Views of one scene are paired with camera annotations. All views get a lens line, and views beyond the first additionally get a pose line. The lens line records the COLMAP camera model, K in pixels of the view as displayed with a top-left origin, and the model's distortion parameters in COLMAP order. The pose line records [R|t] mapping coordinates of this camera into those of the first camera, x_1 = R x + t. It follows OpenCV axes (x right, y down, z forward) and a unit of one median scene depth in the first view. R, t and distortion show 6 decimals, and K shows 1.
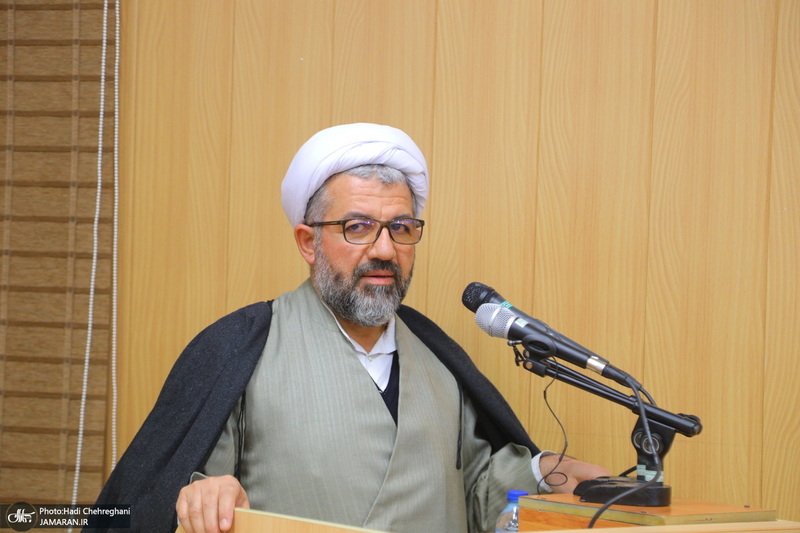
lens RADIAL K [[2440.6, 0, 400.0], [0, 2440.6, 266.5], [0, 0, 1]] dist [1.053751, 2.077757]
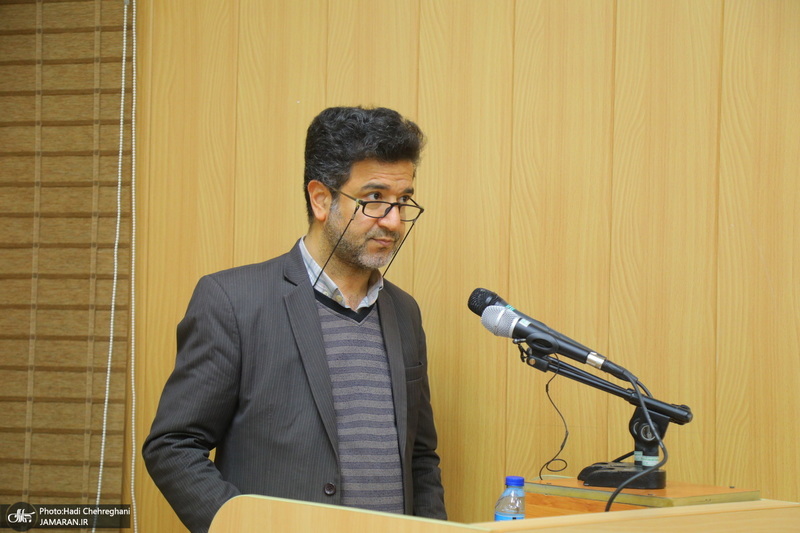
lens RADIAL K [[1709.8, 0, 400.0], [0, 1709.8, 266.5], [0, 0, 1]] dist [0.696514, -0.341327]
pose [[0.997022, -0.008077, 0.076699, -0.053963], [0.010466, 0.999471, -0.030791, 0.017144], [-0.076410, 0.031502, 0.996579, 0.193746]]
